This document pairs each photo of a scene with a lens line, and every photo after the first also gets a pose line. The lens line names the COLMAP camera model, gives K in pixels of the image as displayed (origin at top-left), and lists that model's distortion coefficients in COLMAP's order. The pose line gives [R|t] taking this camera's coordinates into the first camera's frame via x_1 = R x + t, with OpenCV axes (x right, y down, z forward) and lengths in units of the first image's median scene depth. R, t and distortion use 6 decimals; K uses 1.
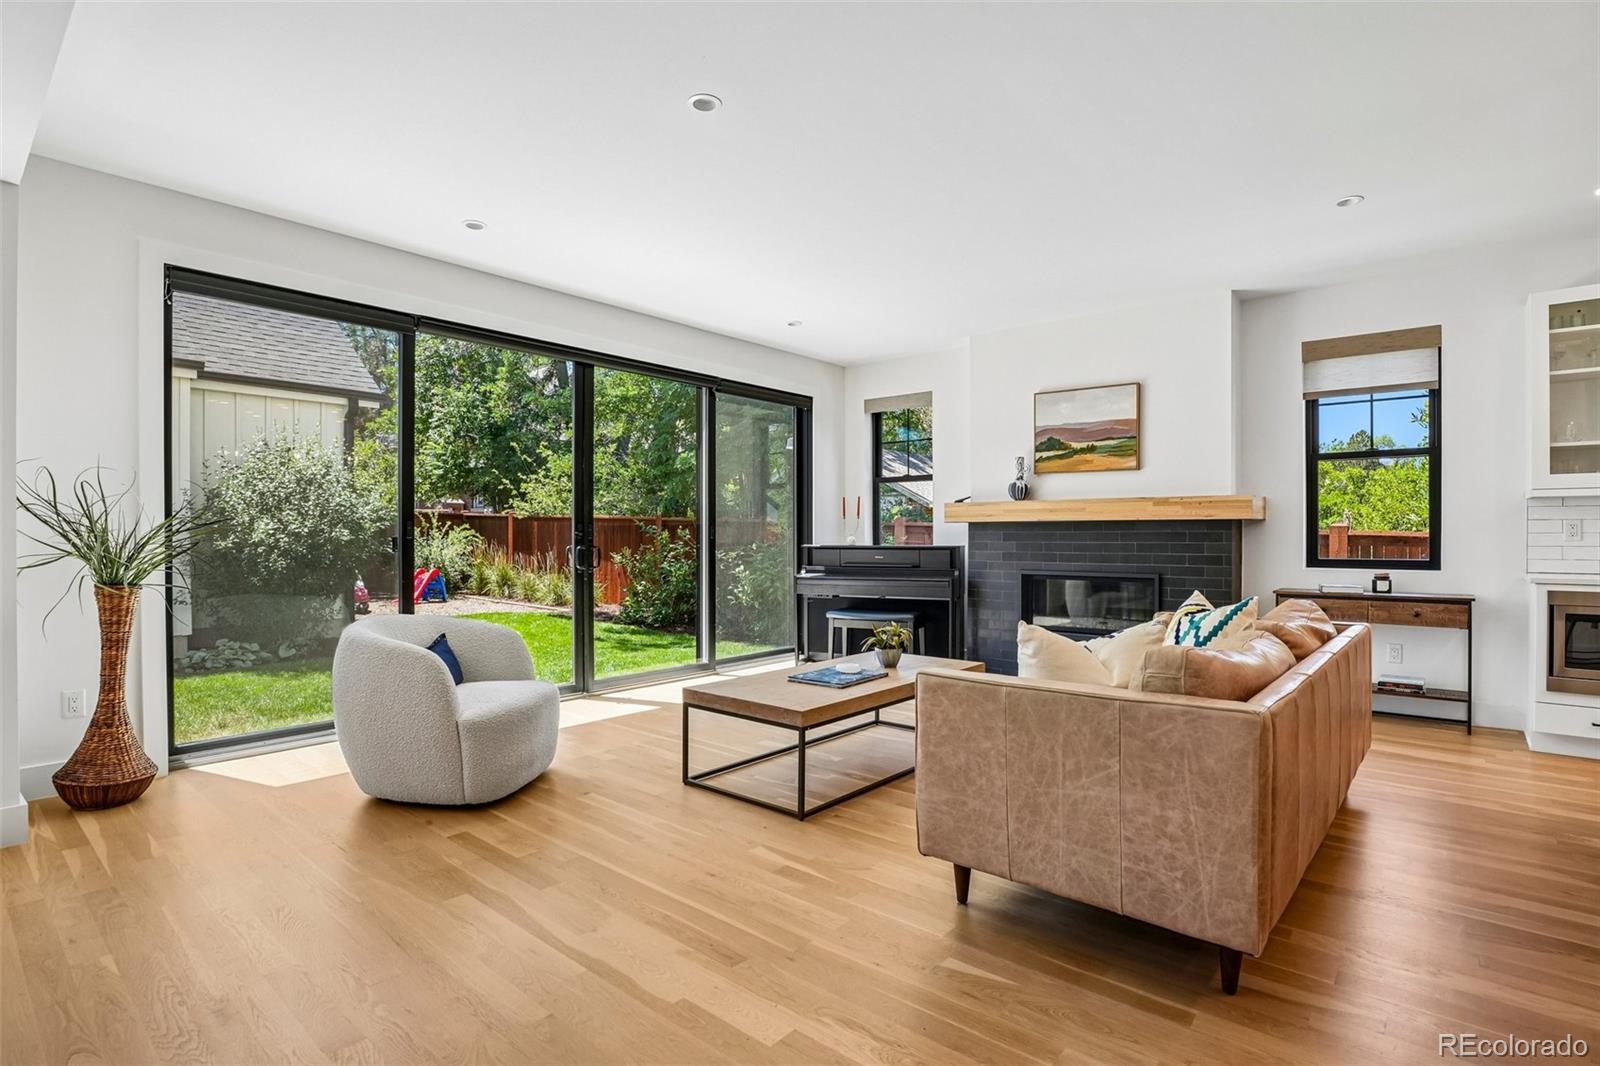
lens RADIAL K [[784.3, 0, 794.8], [0, 784.3, 539.0], [0, 0, 1]] dist [-0.044282, 0.009340]
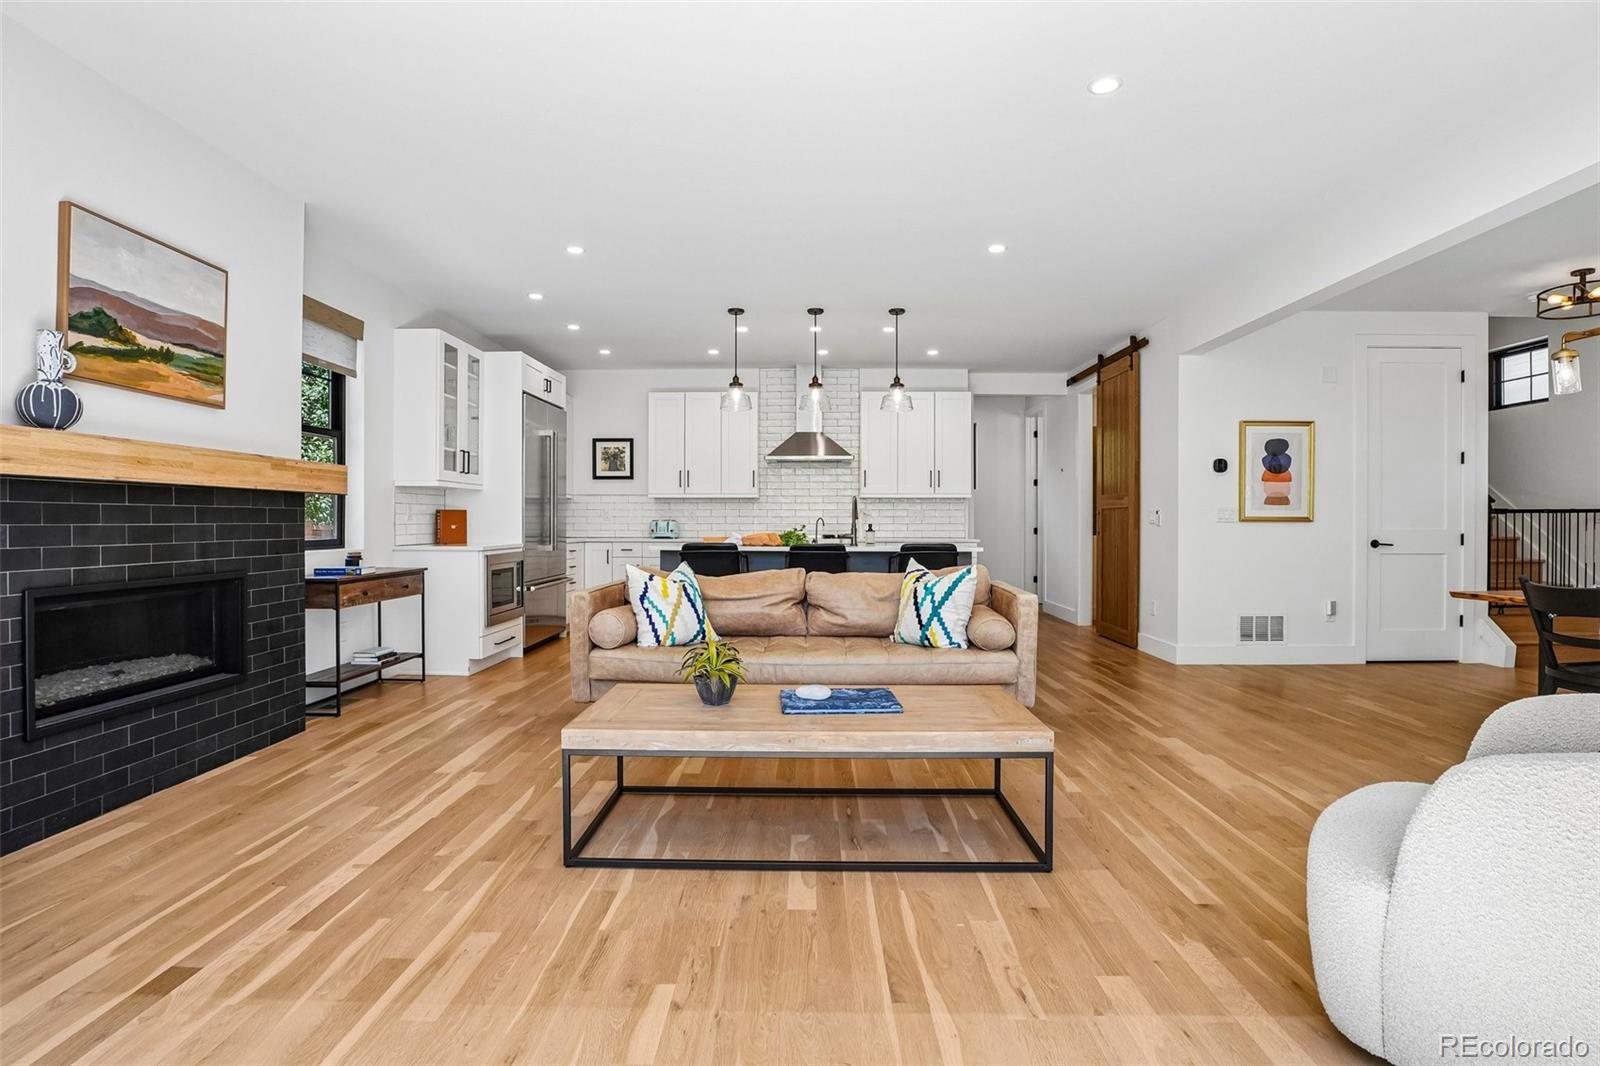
lens RADIAL K [[790.4, 0, 798.0], [0, 790.4, 529.9], [0, 0, 1]] dist [-0.044440, 0.011000]
pose [[-0.638761, -0.009573, 0.769346, -0.434983], [0.001762, 0.999902, 0.013905, 0.002013], [-0.769403, 0.010237, -0.638681, 1.326800]]
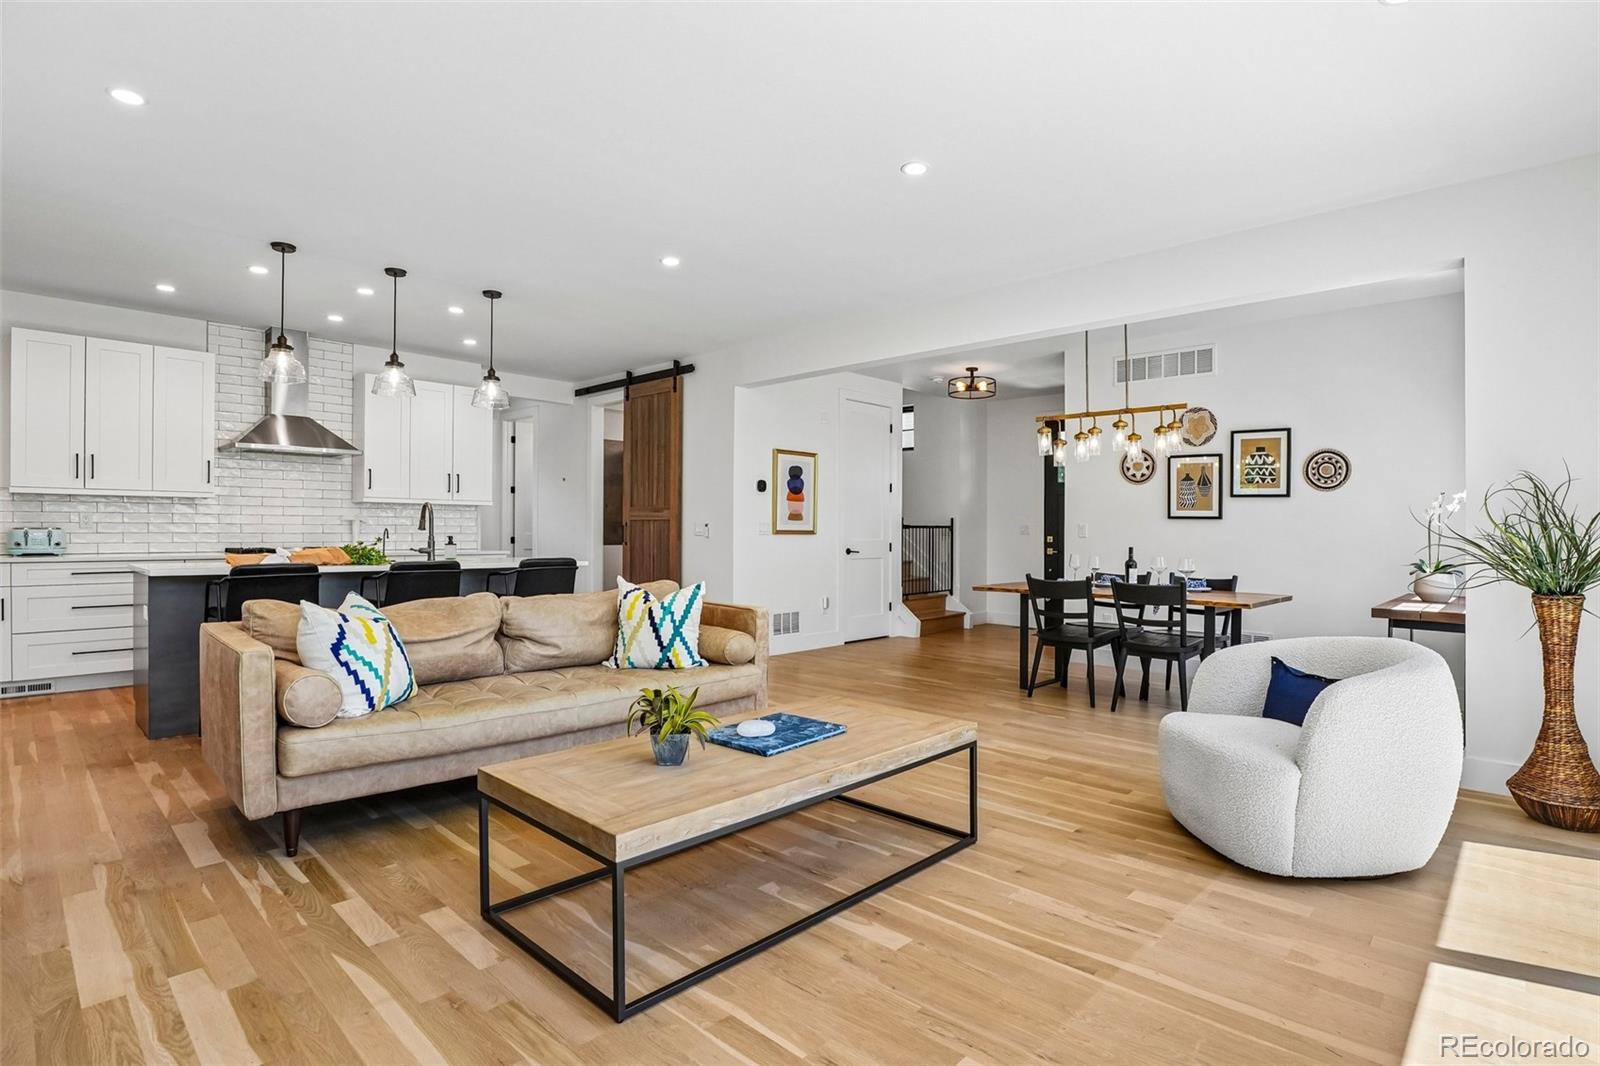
lens RADIAL K [[794.5, 0, 790.6], [0, 794.5, 538.8], [0, 0, 1]] dist [-0.034696, 0.007558]
pose [[-0.998120, -0.011079, 0.060279, -0.001049], [-0.010145, 0.999824, 0.015766, -0.009110], [-0.060443, 0.015125, -0.998057, 1.501821]]
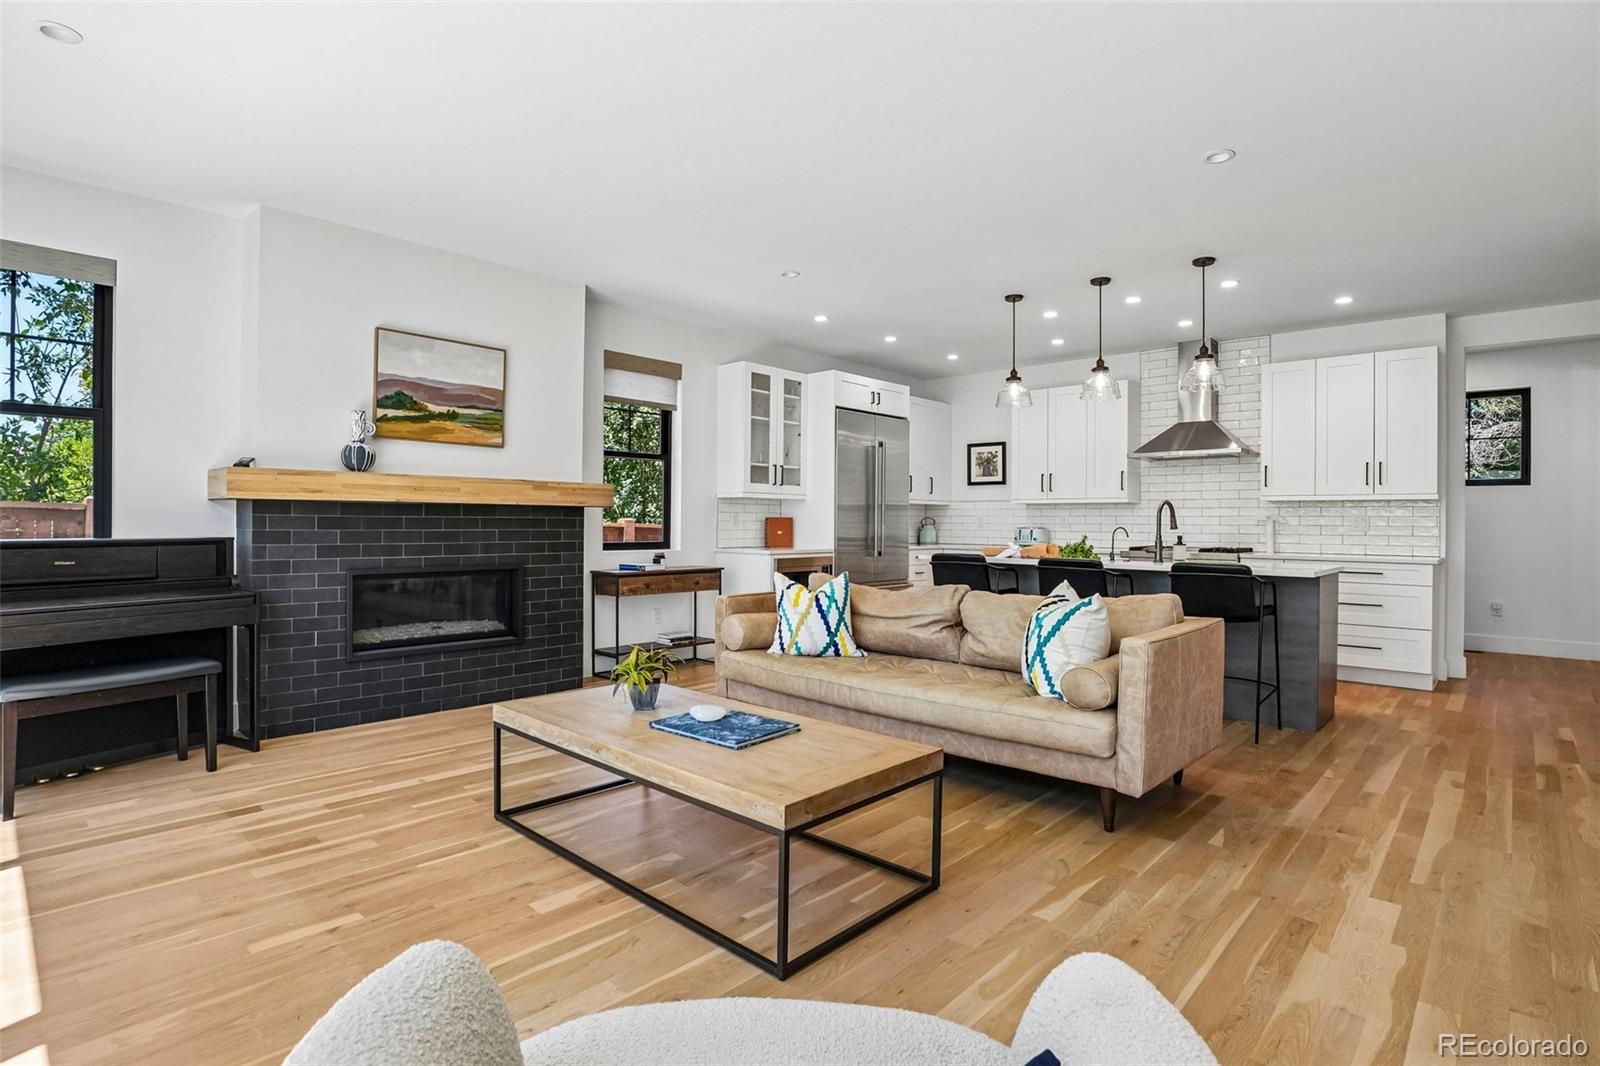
lens RADIAL K [[796.4, 0, 792.8], [0, 796.4, 525.6], [0, 0, 1]] dist [-0.044913, 0.011944]
pose [[0.041718, -0.004503, 0.999119, -0.571494], [-0.002776, 0.999985, 0.004623, -0.006641], [-0.999126, -0.002966, 0.041704, 0.802434]]
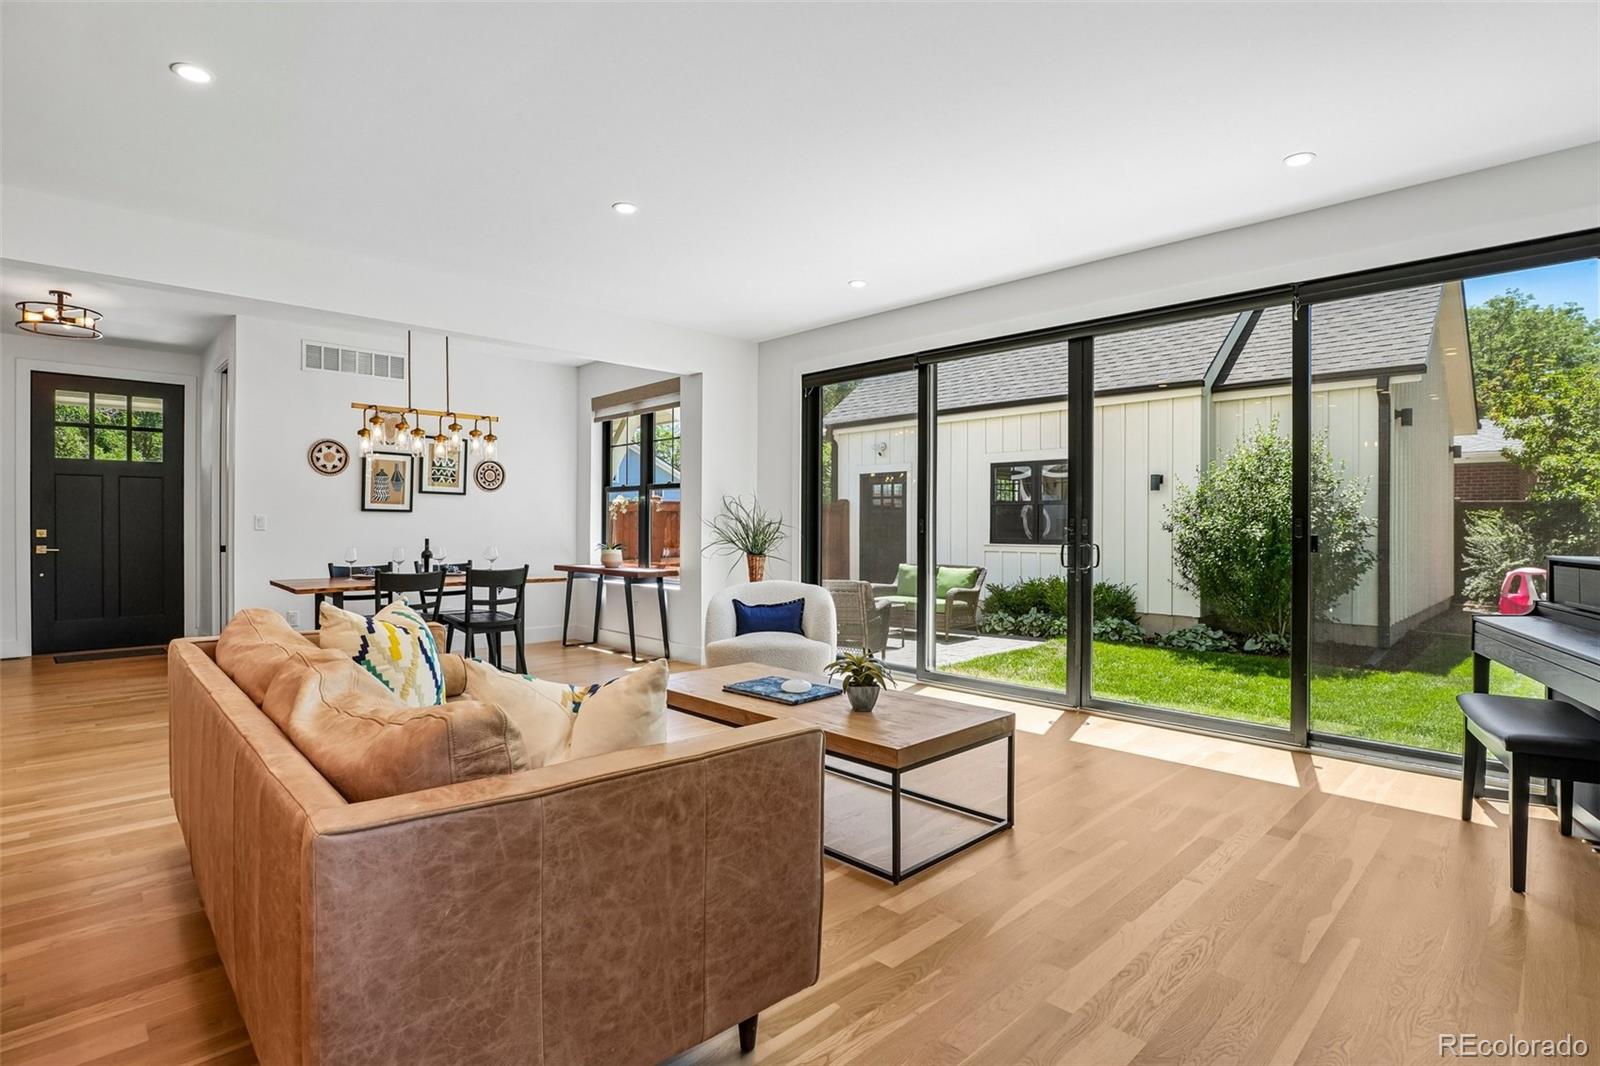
lens RADIAL K [[780.8, 0, 798.4], [0, 780.8, 542.7], [0, 0, 1]] dist [-0.031221, 0.001208]
pose [[-0.088413, 0.018019, -0.995921, 0.816371], [-0.011077, 0.999757, 0.019071, -0.006498], [0.996022, 0.012718, -0.088192, 0.960113]]
